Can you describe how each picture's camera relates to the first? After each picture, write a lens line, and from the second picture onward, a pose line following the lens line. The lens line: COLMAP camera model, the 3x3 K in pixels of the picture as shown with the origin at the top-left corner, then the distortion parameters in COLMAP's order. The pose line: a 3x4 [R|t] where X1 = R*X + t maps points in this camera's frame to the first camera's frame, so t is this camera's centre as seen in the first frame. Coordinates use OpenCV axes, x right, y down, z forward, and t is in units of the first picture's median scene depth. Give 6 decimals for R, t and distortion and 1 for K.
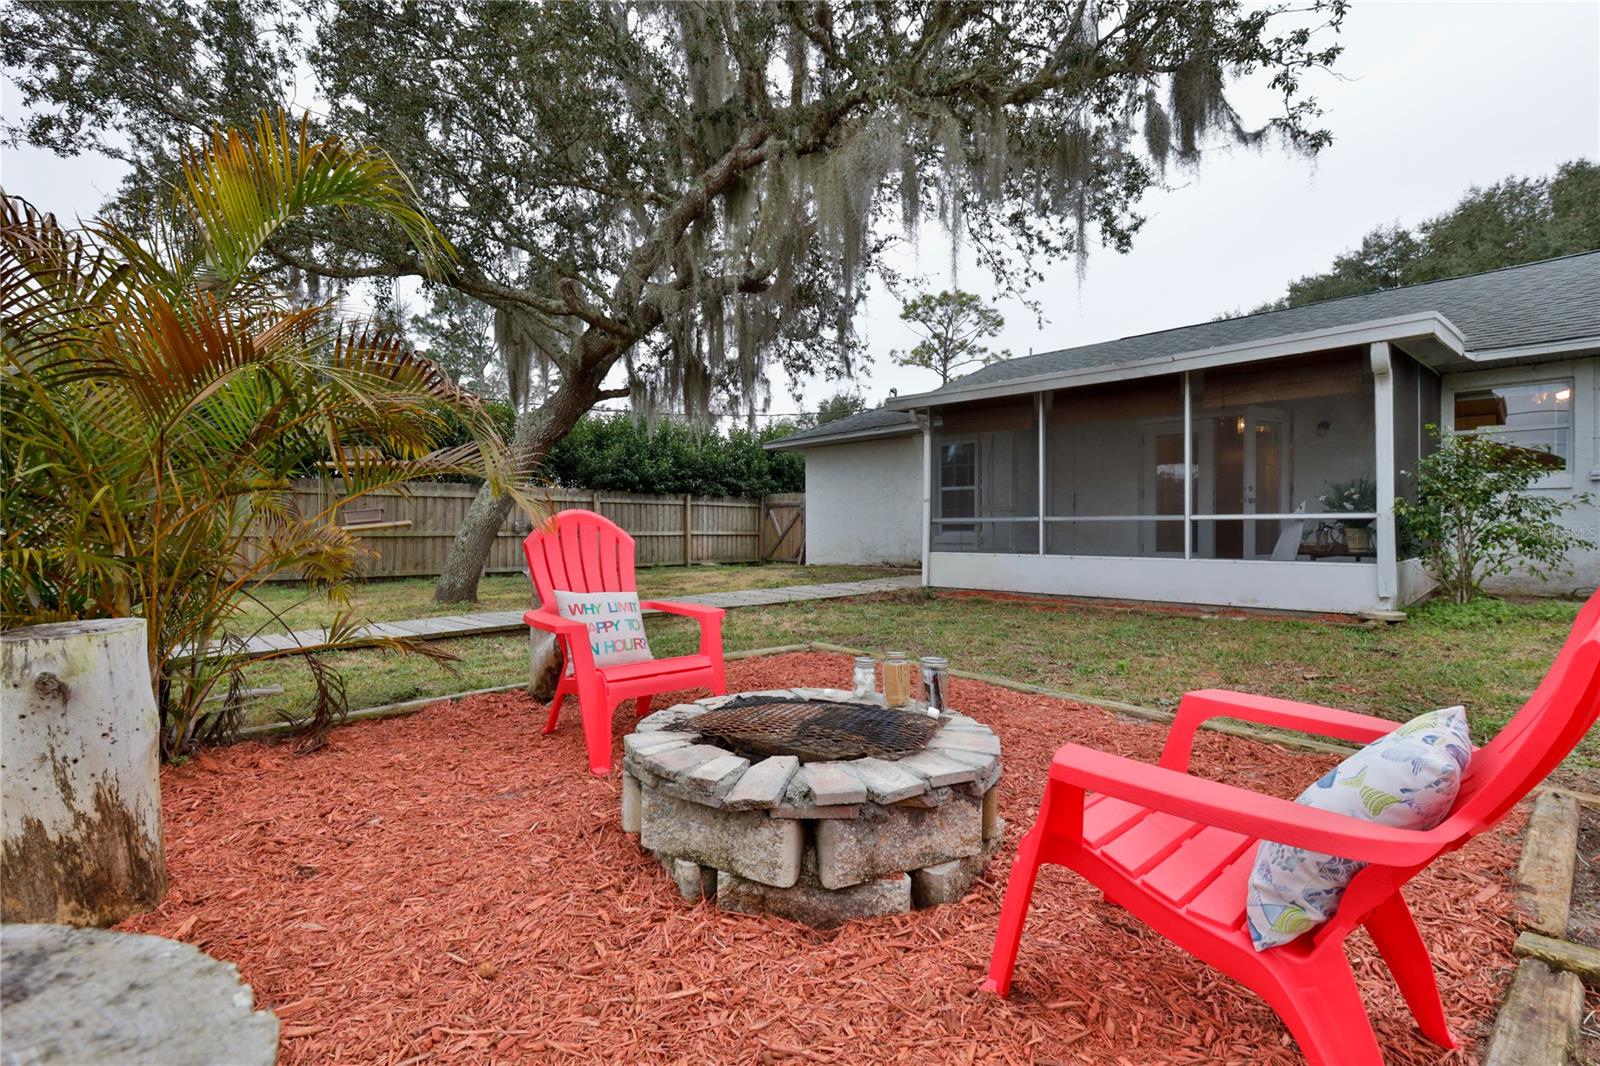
lens RADIAL K [[762.5, 0, 803.2], [0, 762.5, 536.7], [0, 0, 1]] dist [-0.000423, 0.000526]
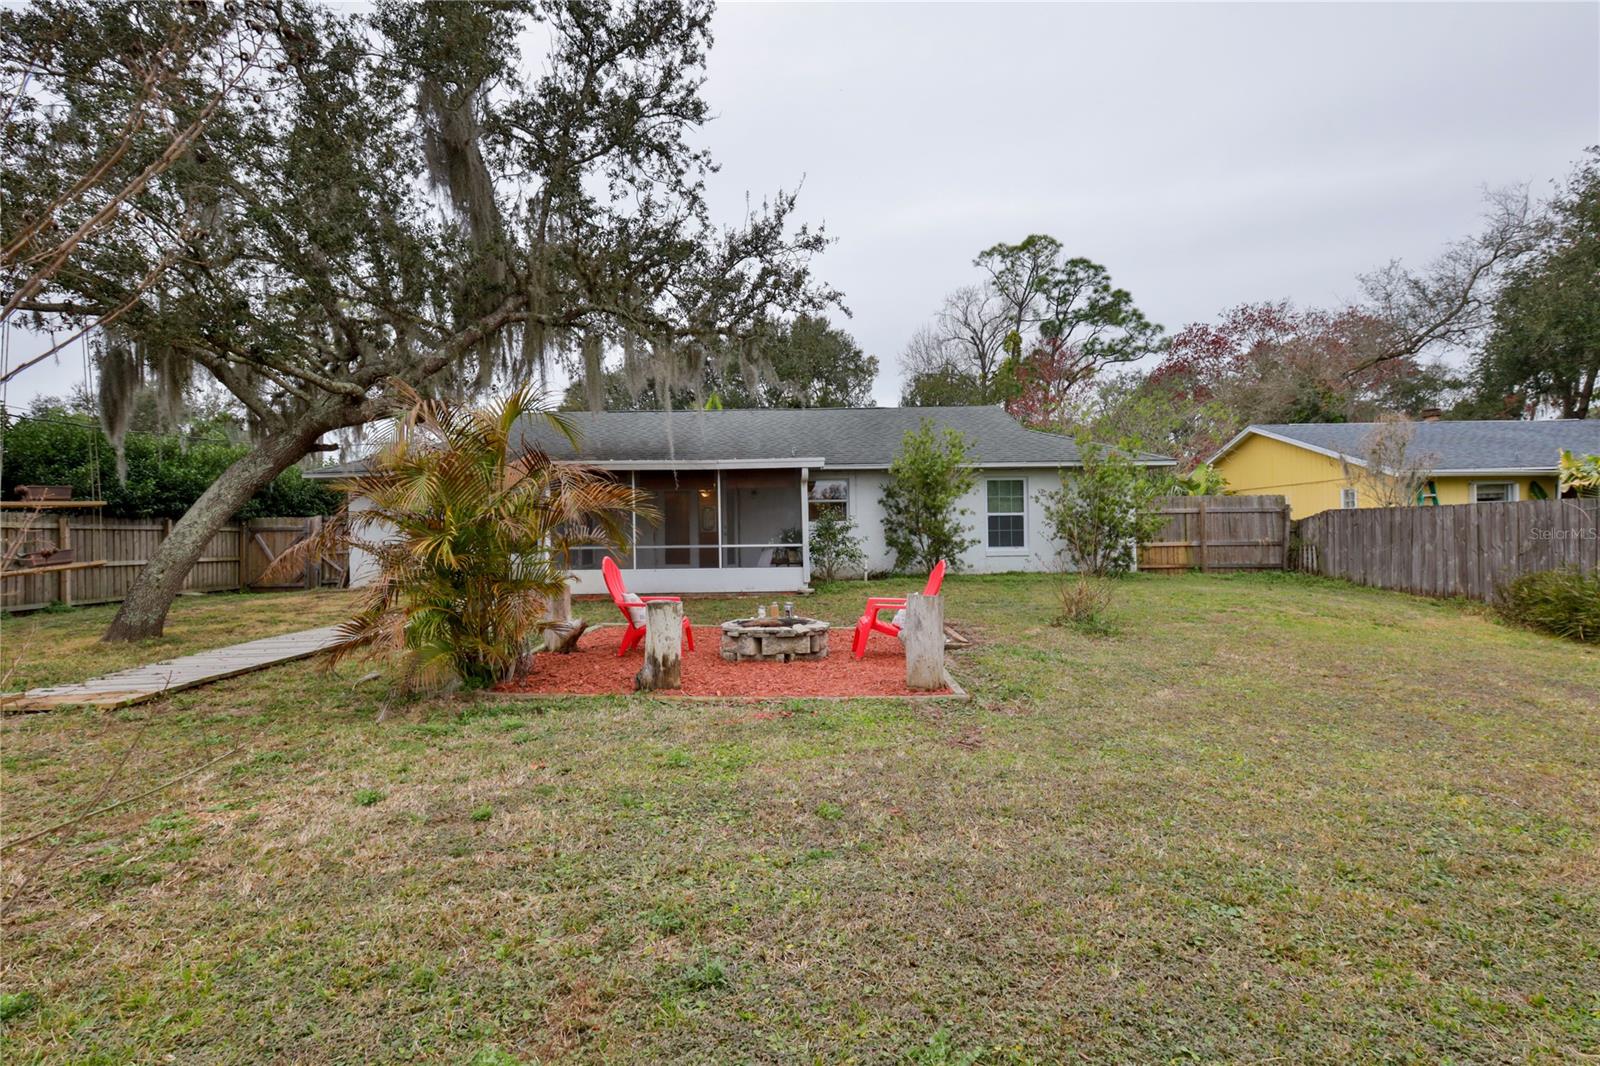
lens RADIAL K [[762.5, 0, 803.2], [0, 762.5, 536.7], [0, 0, 1]] dist [-0.000423, 0.000526]
pose [[0.685686, -0.008904, 0.727843, -0.735663], [0.019557, 0.999790, -0.006193, -0.033731], [-0.727634, 0.018481, 0.685716, -0.439123]]
